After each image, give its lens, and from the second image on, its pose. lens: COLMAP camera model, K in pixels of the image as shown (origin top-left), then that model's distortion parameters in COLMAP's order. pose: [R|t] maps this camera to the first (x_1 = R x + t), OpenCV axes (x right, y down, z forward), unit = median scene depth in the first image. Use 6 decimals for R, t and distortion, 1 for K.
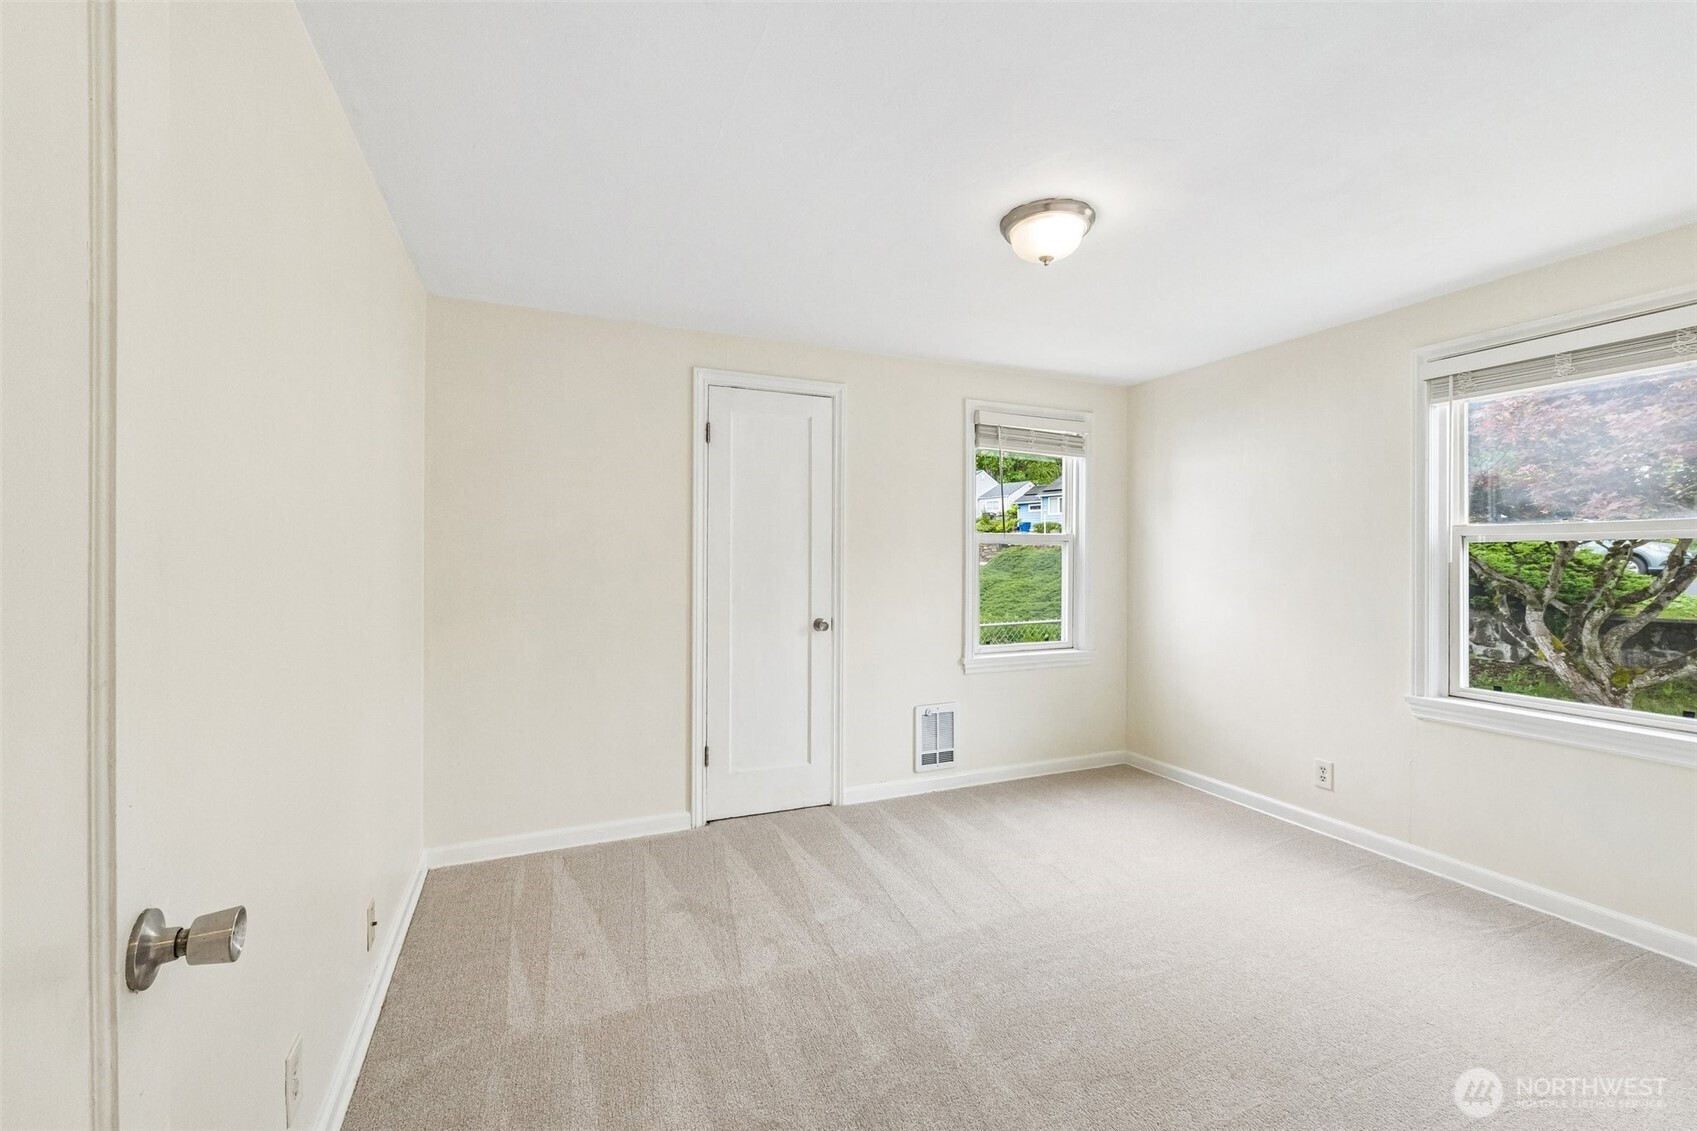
lens RADIAL K [[705.0, 0, 858.4], [0, 705.0, 547.7], [0, 0, 1]] dist [-0.003374, -0.000883]
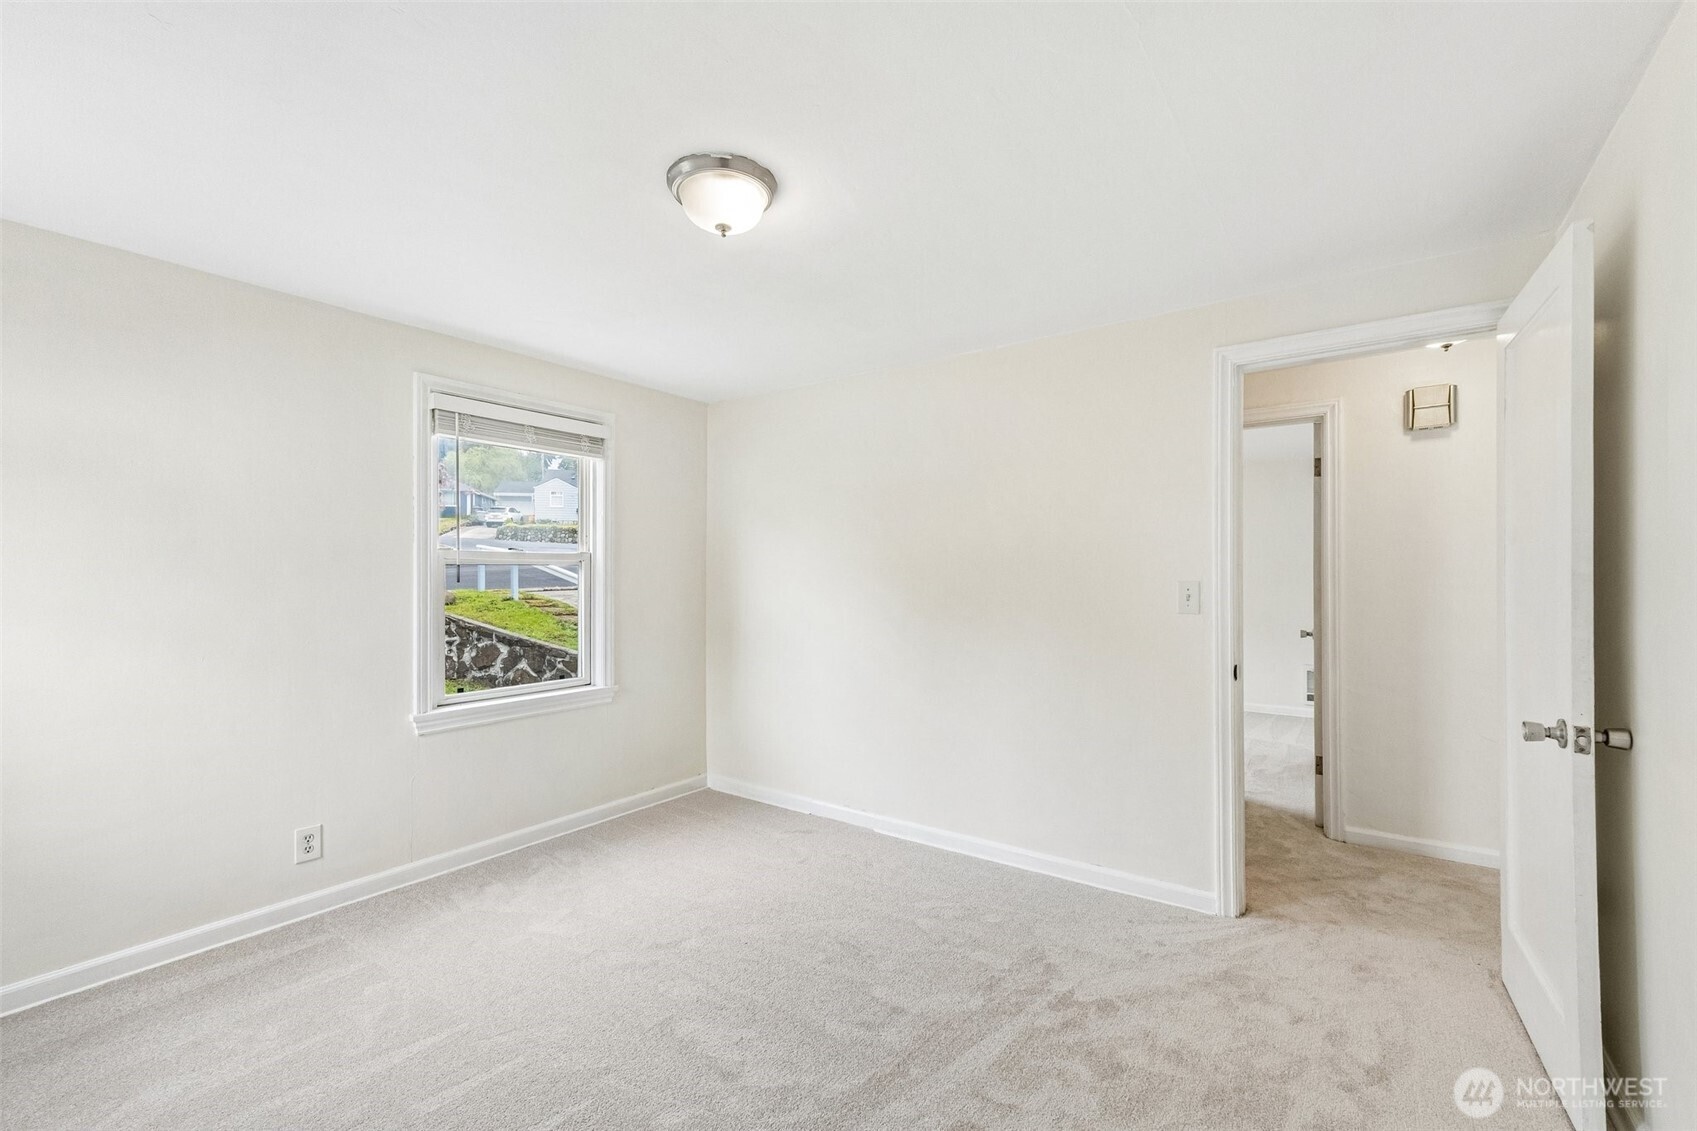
lens RADIAL K [[697.9, 0, 848.5], [0, 697.9, 565.5], [0, 0, 1]] dist [-0.000176, -0.000114]
pose [[-0.480334, 0.000557, 0.877085, -0.417262], [-0.019677, 0.999741, -0.011411, -0.005970], [-0.876865, -0.022739, -0.480199, 0.999832]]
